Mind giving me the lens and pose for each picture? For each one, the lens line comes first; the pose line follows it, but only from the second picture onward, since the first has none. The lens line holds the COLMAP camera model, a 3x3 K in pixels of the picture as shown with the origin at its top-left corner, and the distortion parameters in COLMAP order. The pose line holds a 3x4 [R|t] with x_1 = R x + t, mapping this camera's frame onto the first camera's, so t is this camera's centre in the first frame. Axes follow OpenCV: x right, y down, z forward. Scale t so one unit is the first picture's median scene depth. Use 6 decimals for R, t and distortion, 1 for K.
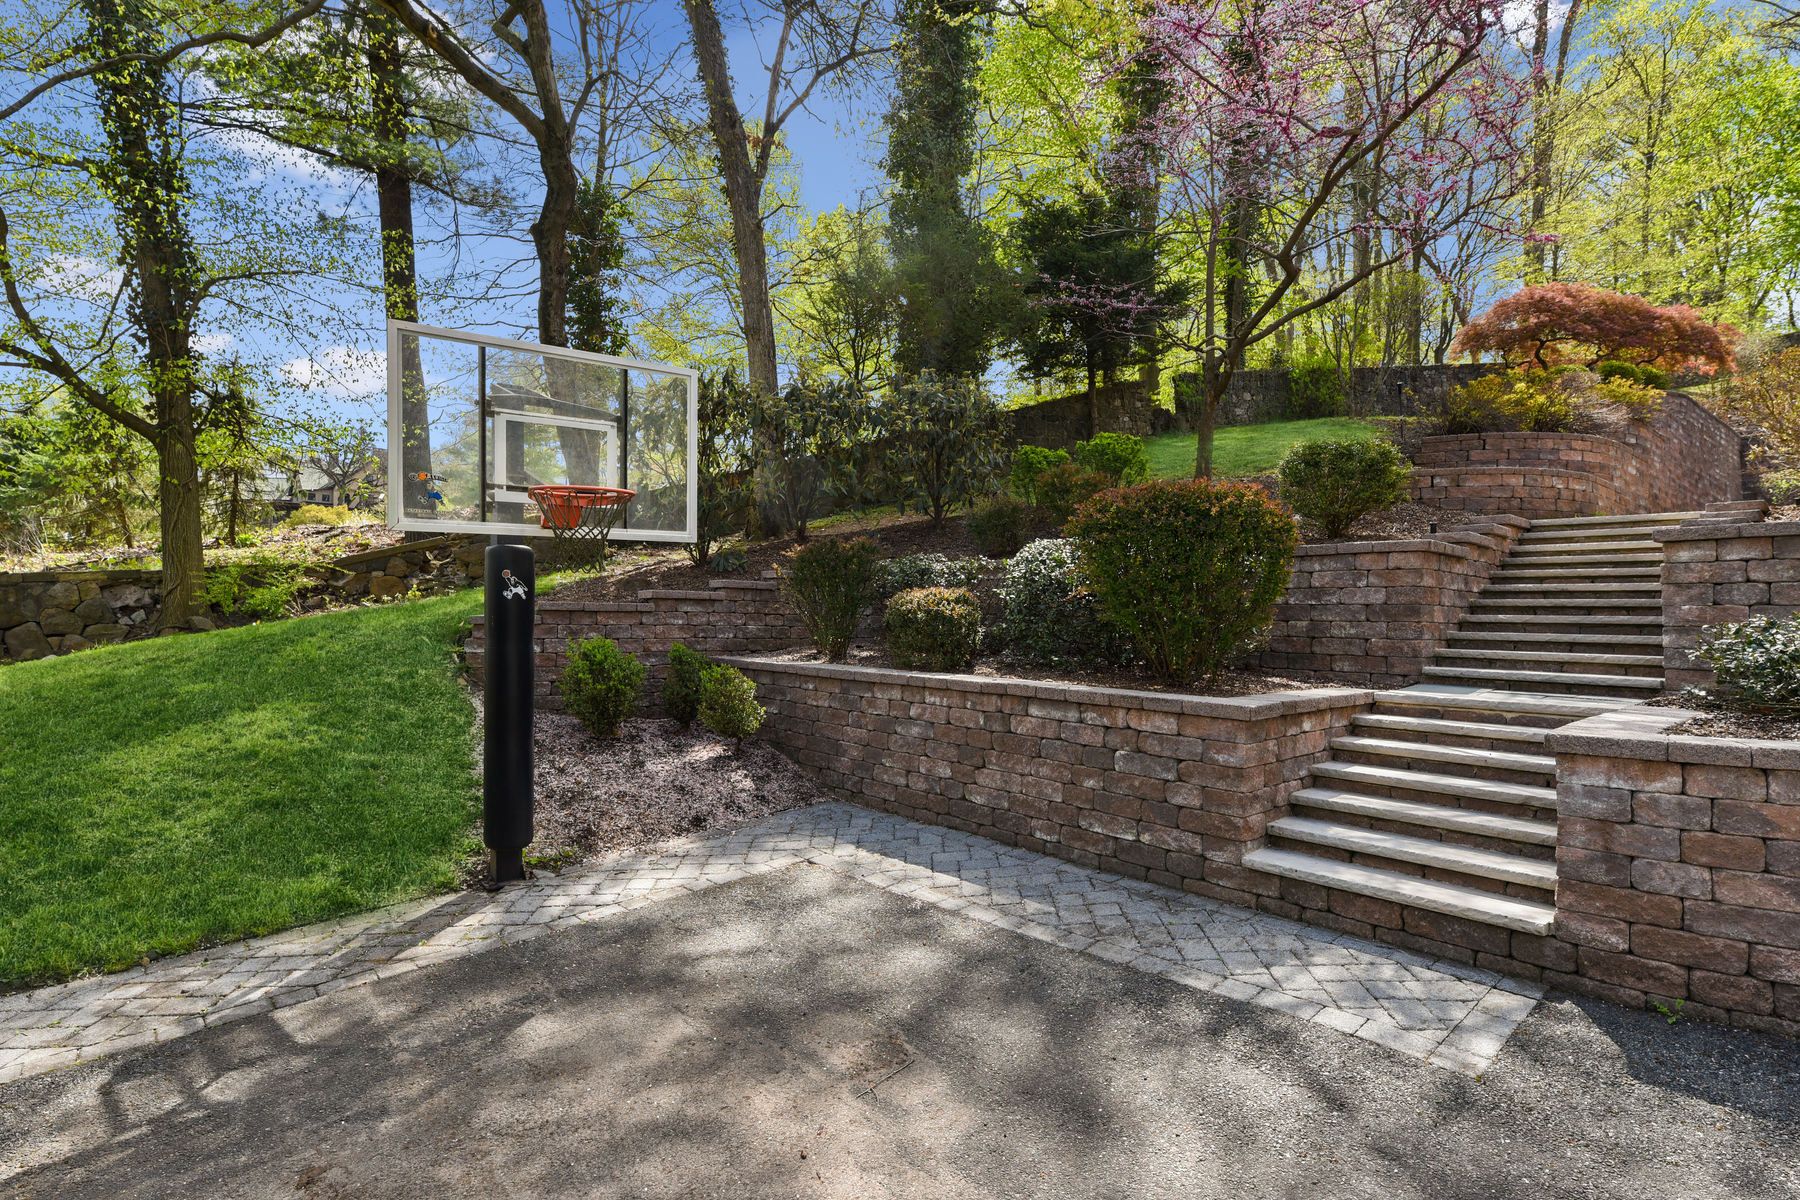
lens RADIAL K [[915.7, 0, 900.2], [0, 915.7, 601.4], [0, 0, 1]] dist [0.001002, 0.000268]
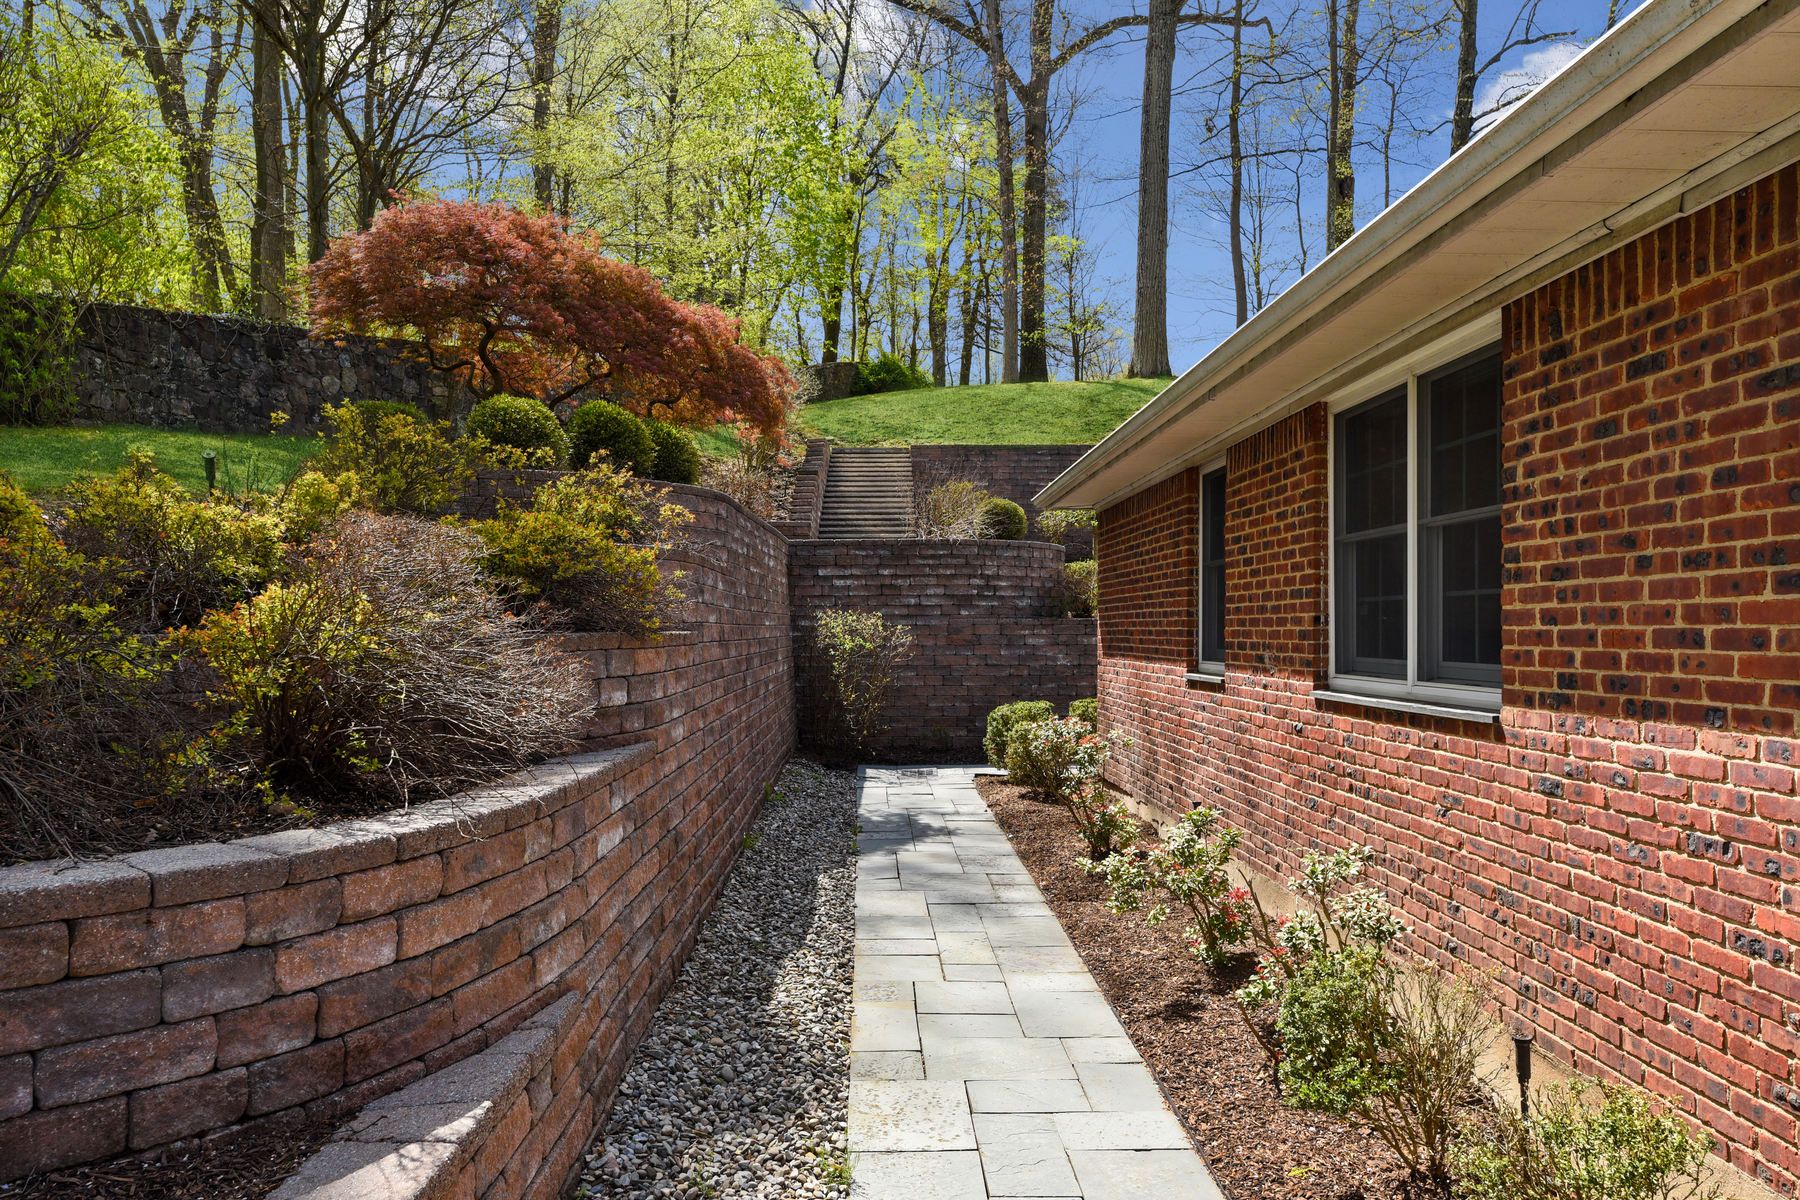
lens RADIAL K [[1244.0, 0, 901.0], [0, 1244.0, 605.3], [0, 0, 1]] dist [0.006471, 0.001469]
pose [[0.648157, 0.009393, 0.761448, 0.192753], [-0.006914, 0.999955, -0.006449, -0.075276], [-0.761475, -0.001085, 0.648193, 0.230350]]
